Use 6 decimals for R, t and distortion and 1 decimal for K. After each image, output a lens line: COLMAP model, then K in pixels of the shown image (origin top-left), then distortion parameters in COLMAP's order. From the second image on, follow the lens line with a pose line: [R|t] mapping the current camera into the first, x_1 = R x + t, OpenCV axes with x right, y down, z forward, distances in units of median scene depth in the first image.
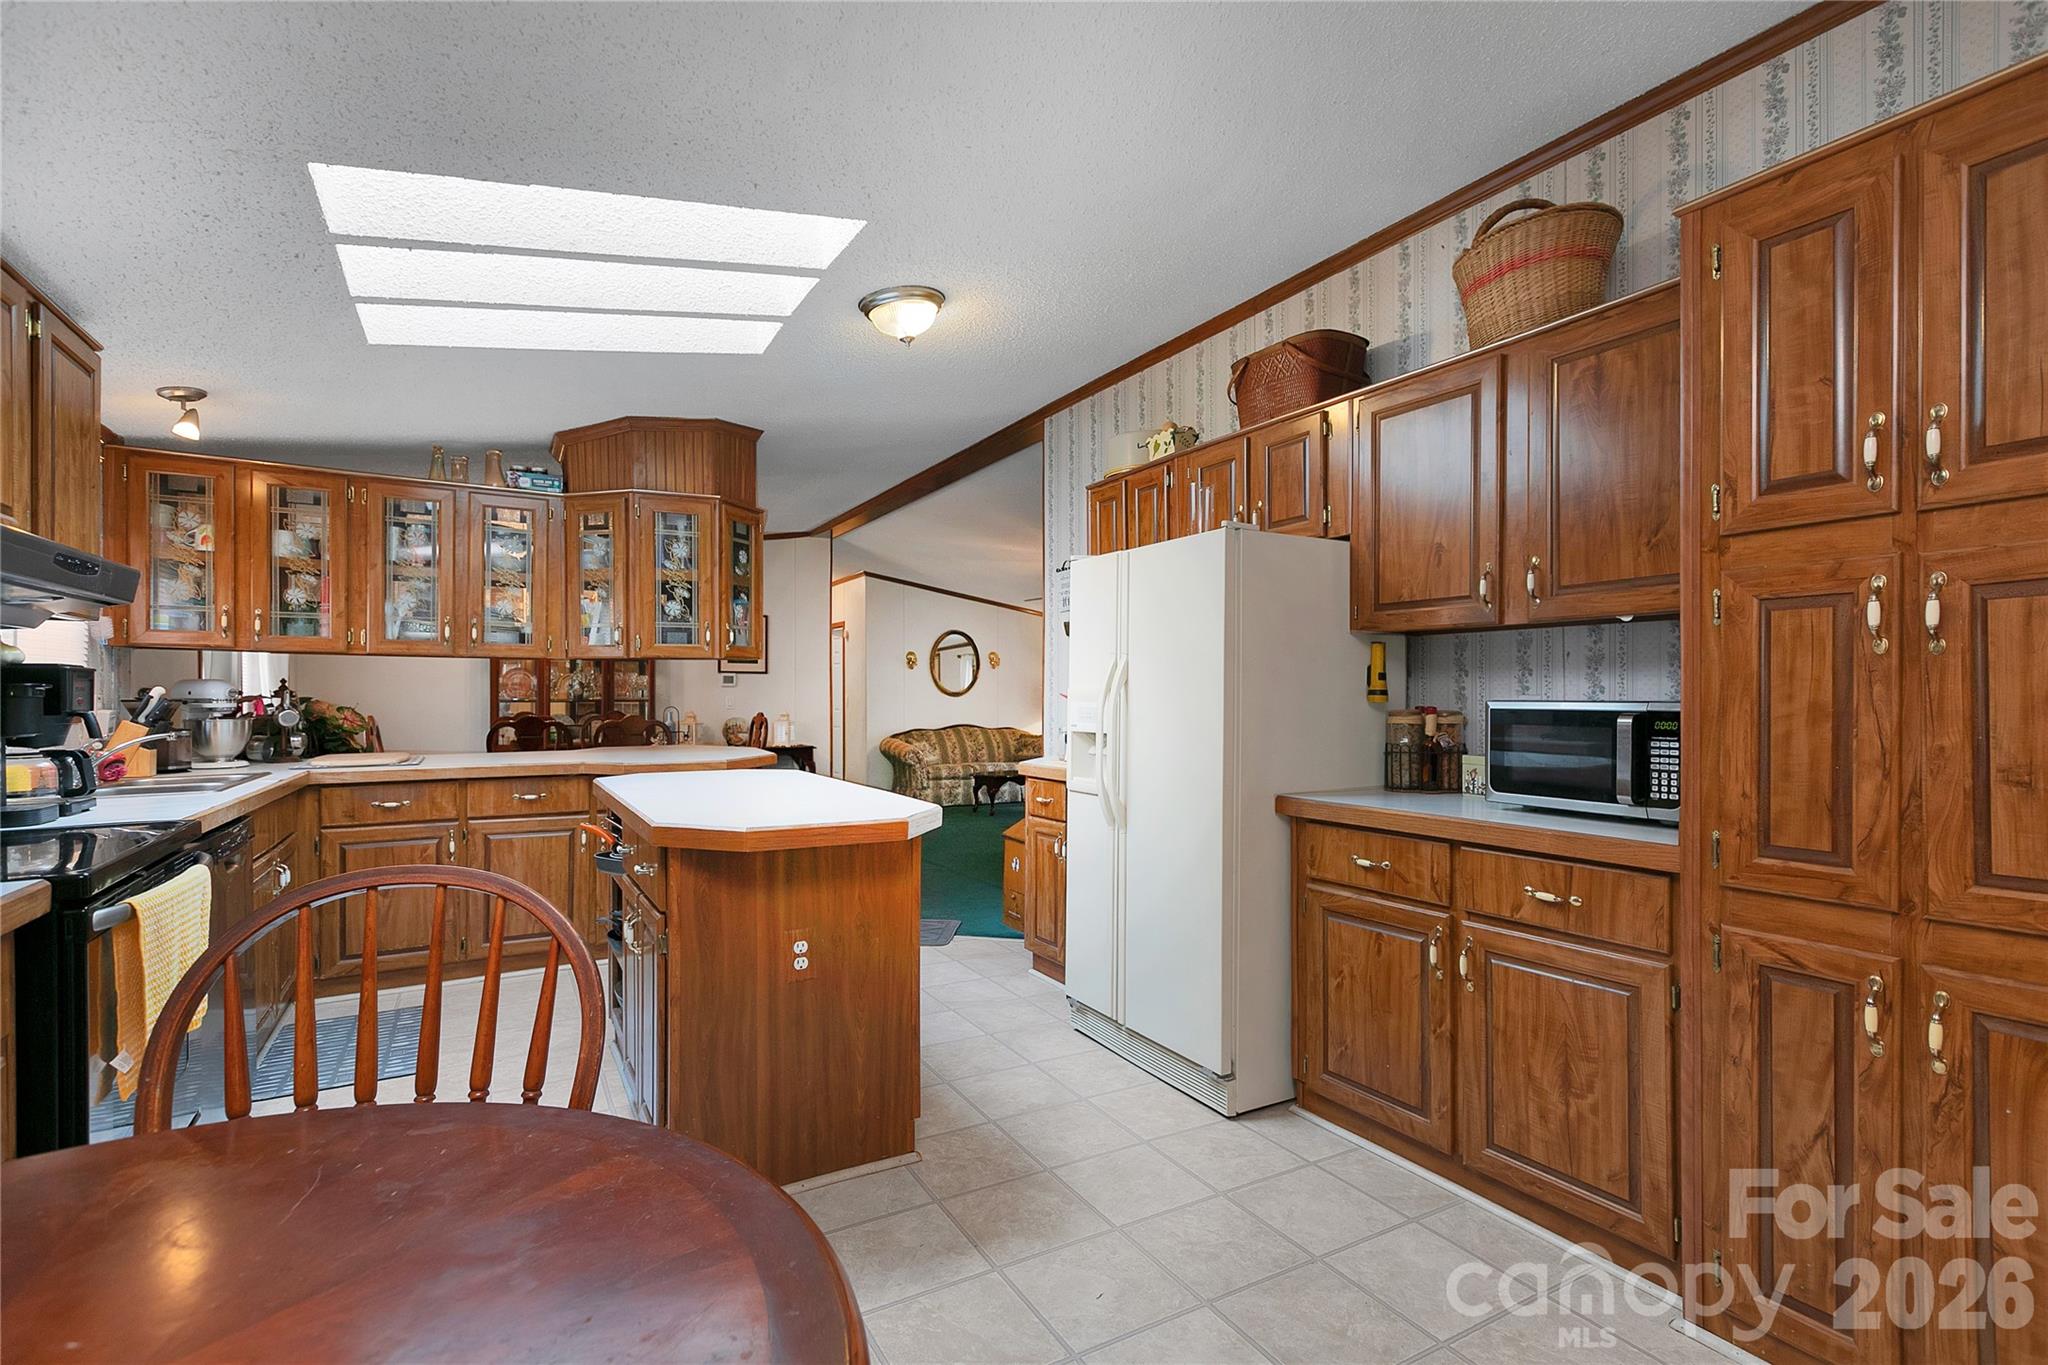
lens RADIAL K [[940.6, 0, 1045.0], [0, 940.6, 686.8], [0, 0, 1]] dist [0.002202, 0.001045]
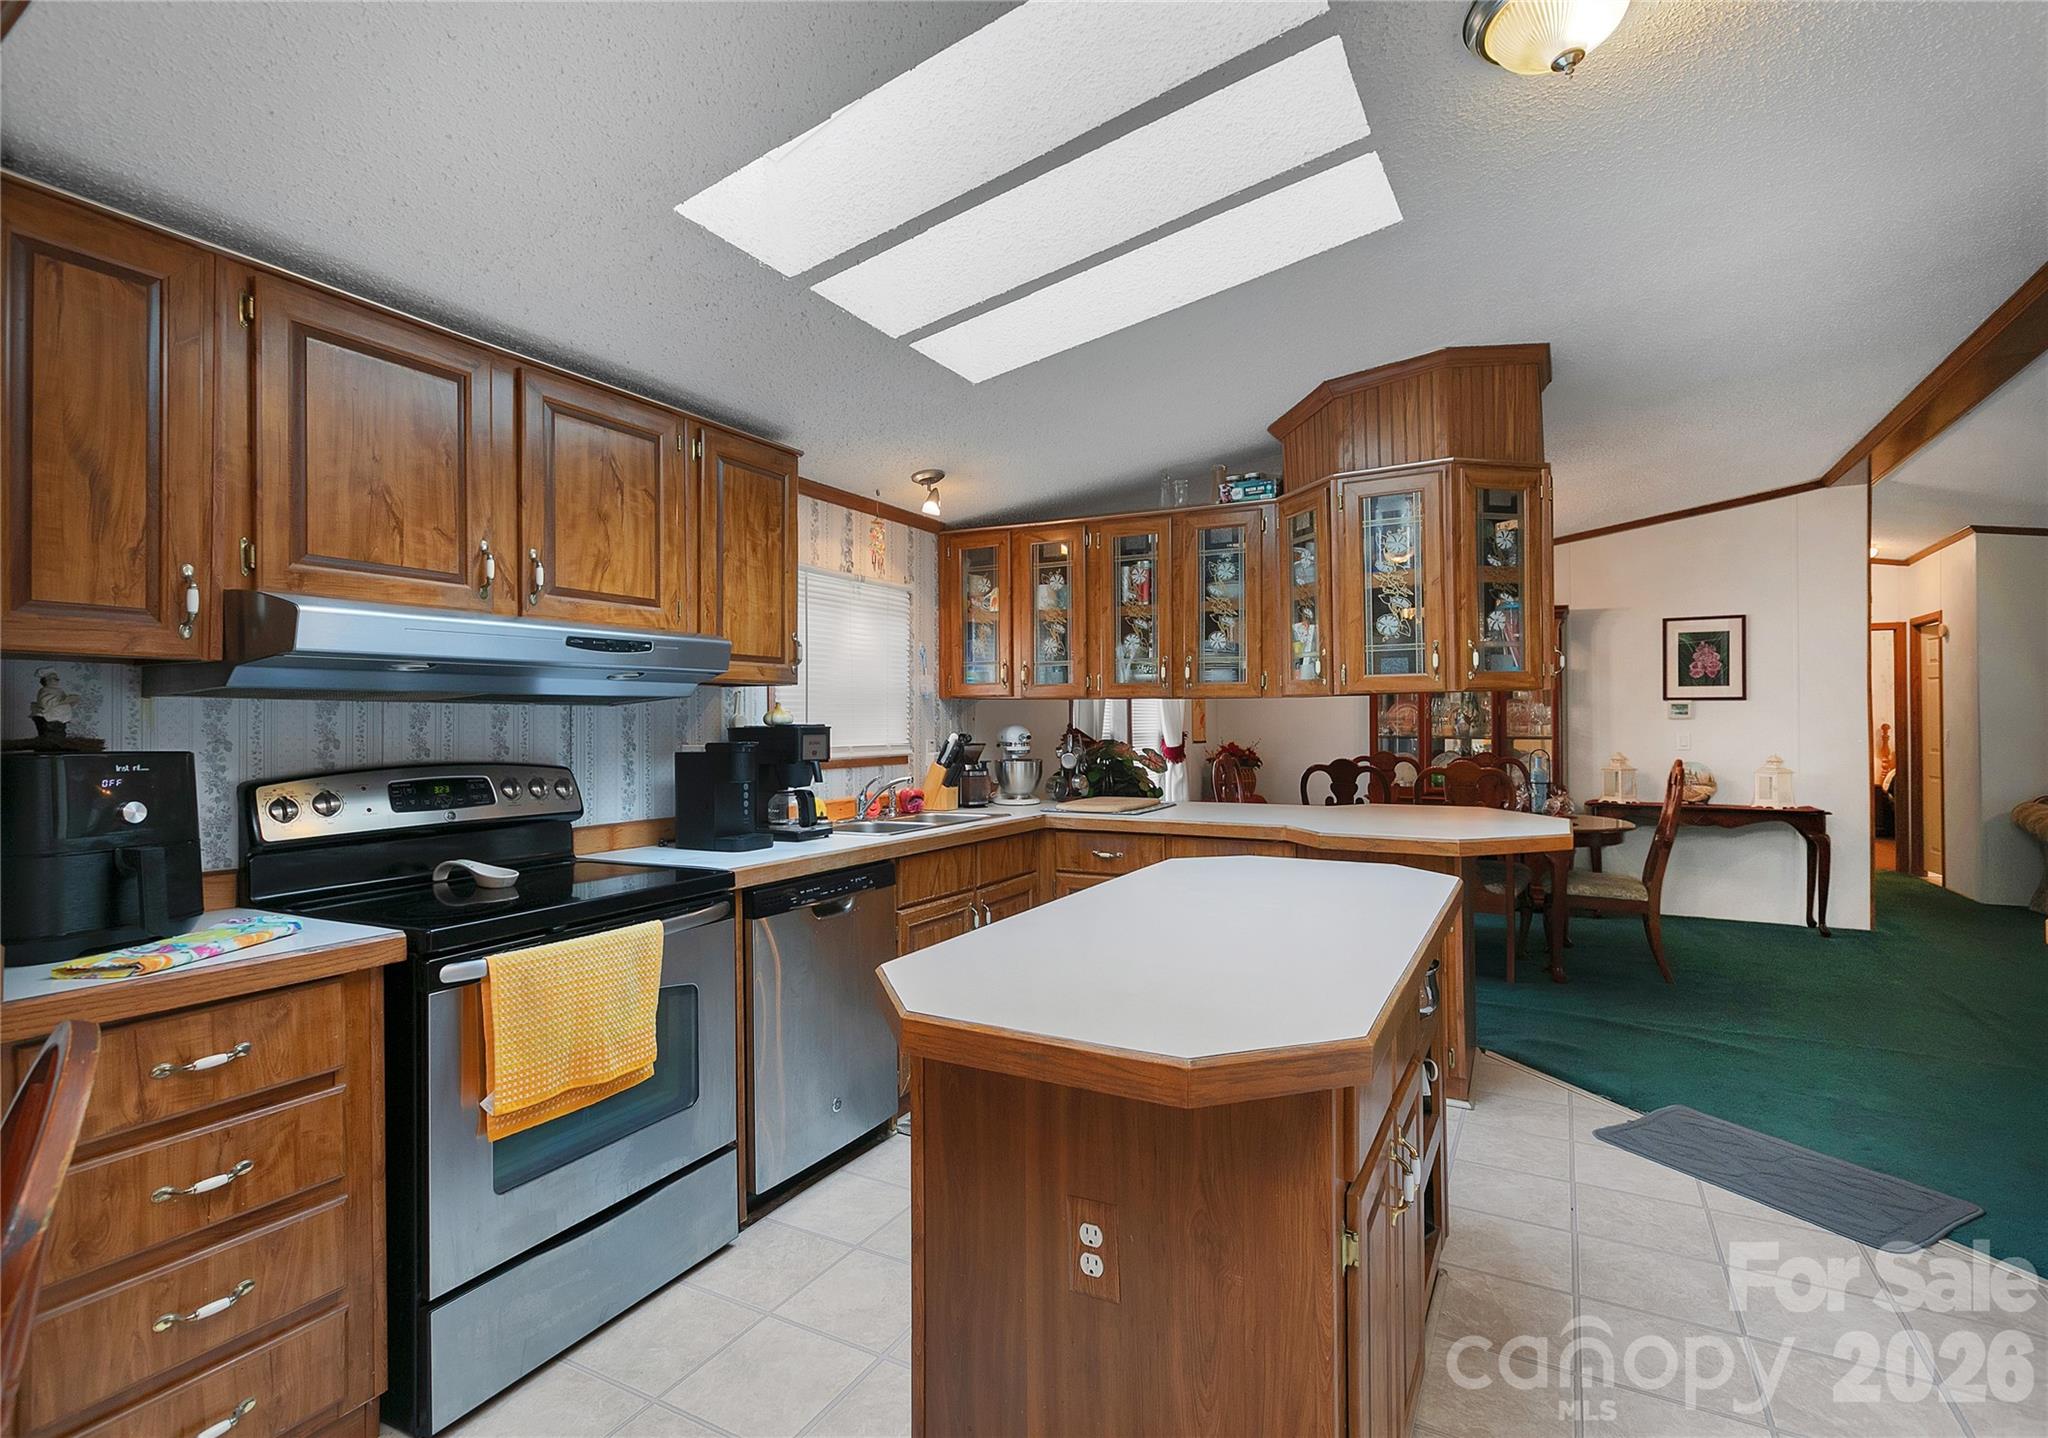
lens RADIAL K [[988.6, 0, 1027.8], [0, 988.6, 709.0], [0, 0, 1]] dist [0.005682, -0.002178]
pose [[0.506677, -0.013672, -0.862028, 0.127631], [0.012179, 0.999888, -0.008700, -0.015245], [0.862050, -0.006090, 0.506786, 0.380904]]
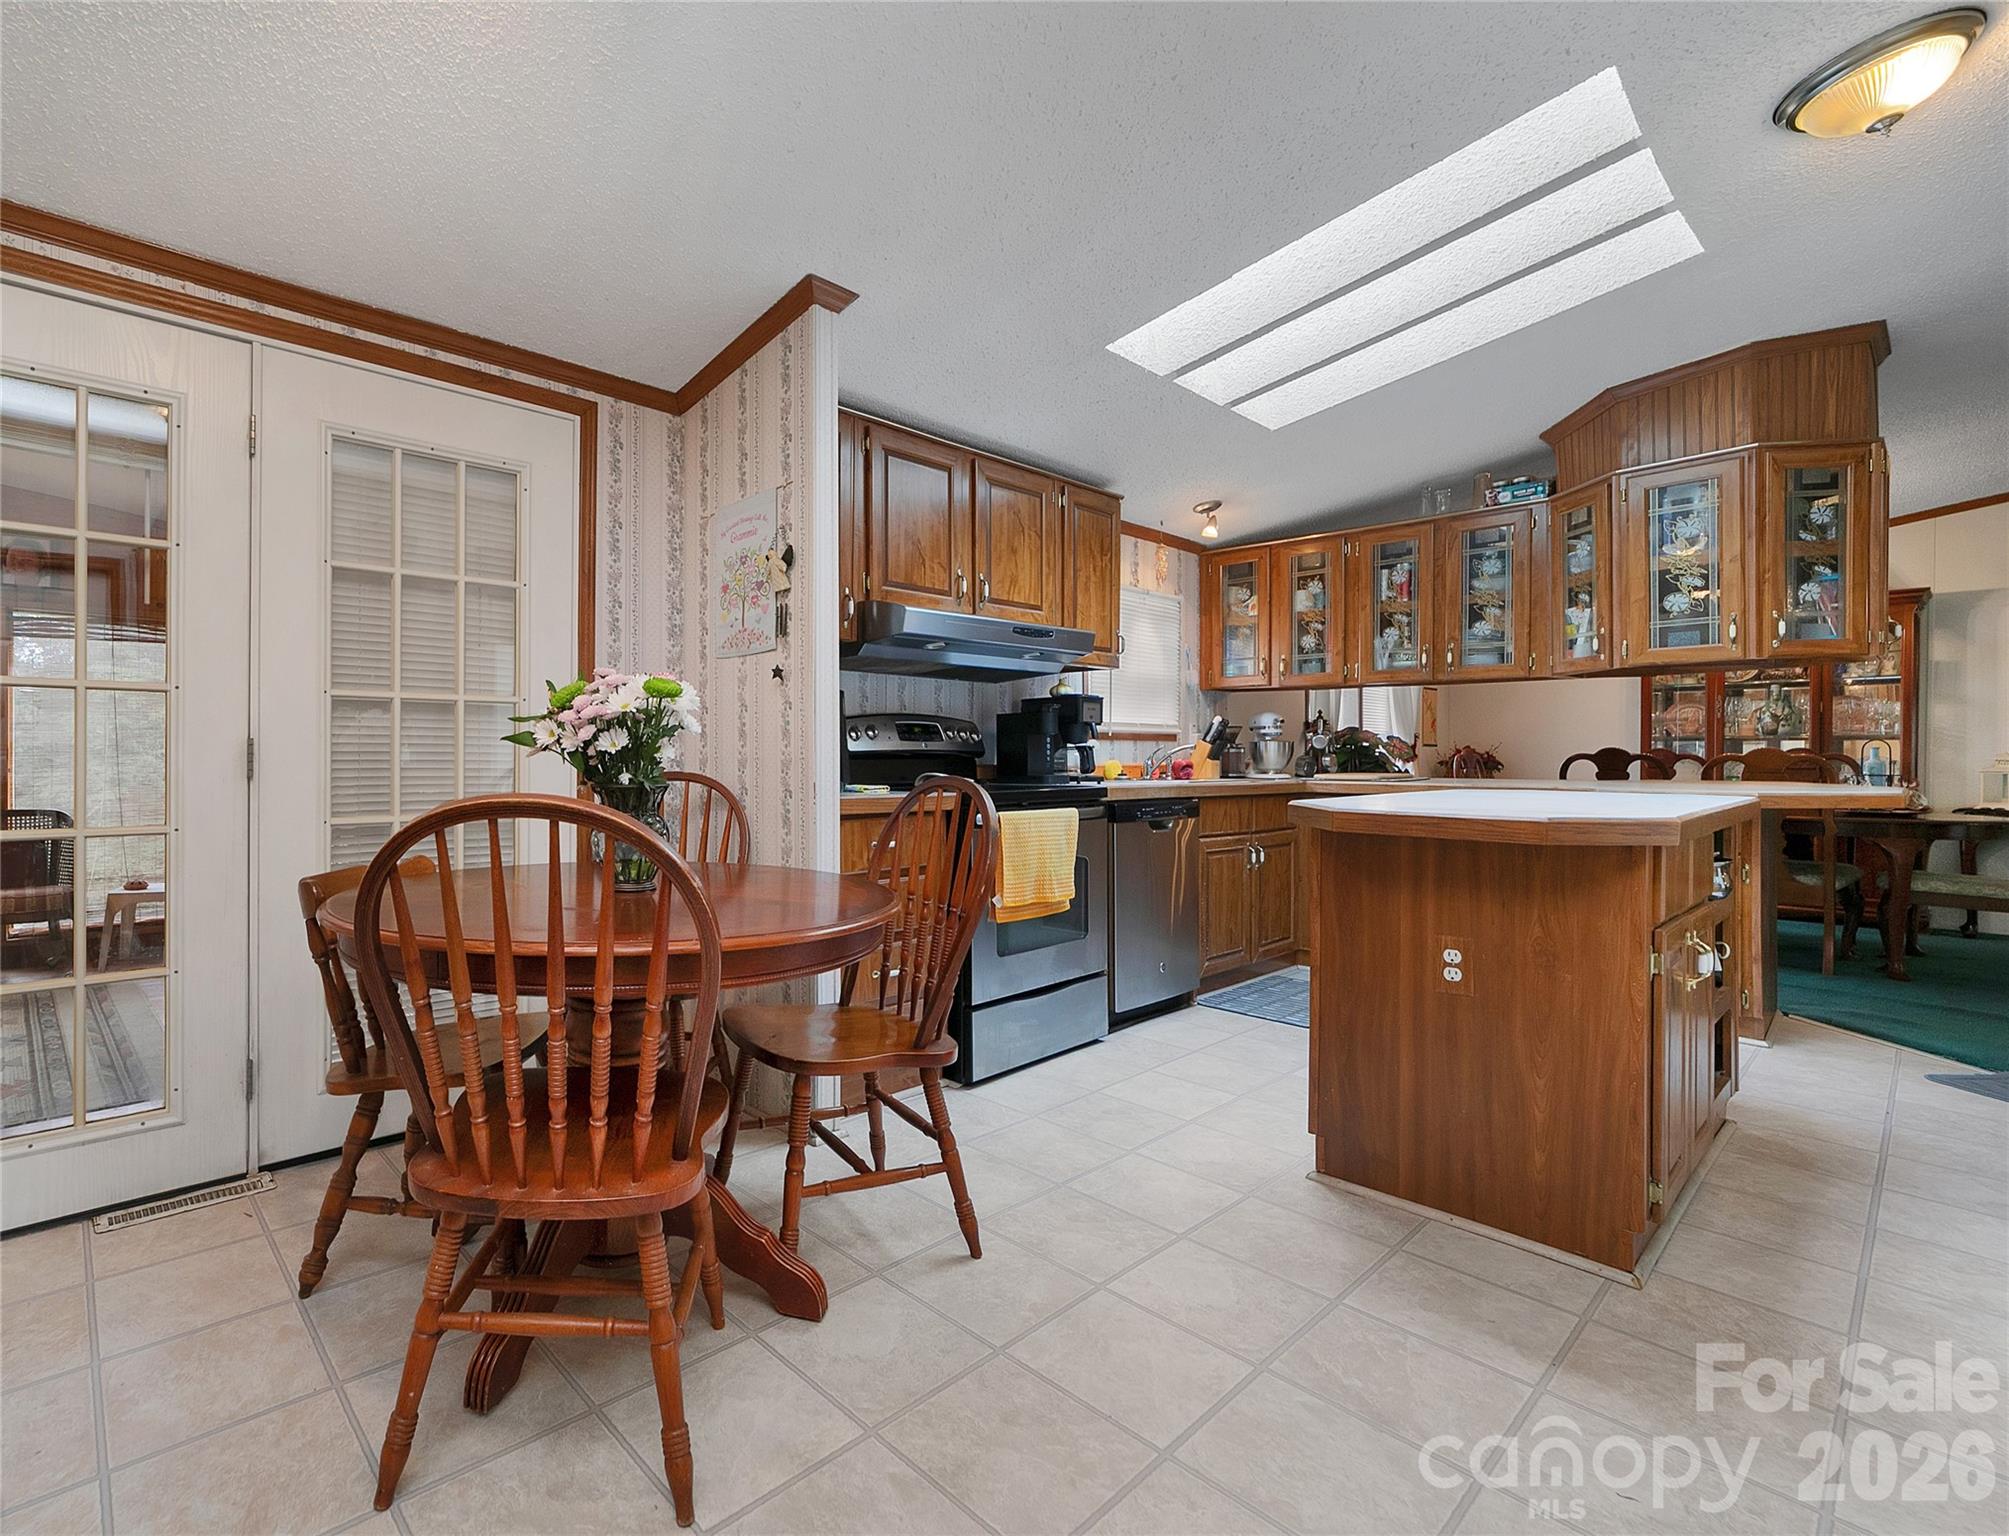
lens RADIAL K [[946.0, 0, 797.6], [0, 946.0, 756.9], [0, 0, 1]] dist [-0.005451, 0.006447]
pose [[0.144334, 0.001029, -0.989529, 0.308198], [0.004410, 0.999989, 0.001683, 0.045988], [0.989519, -0.004607, 0.144328, 0.140116]]
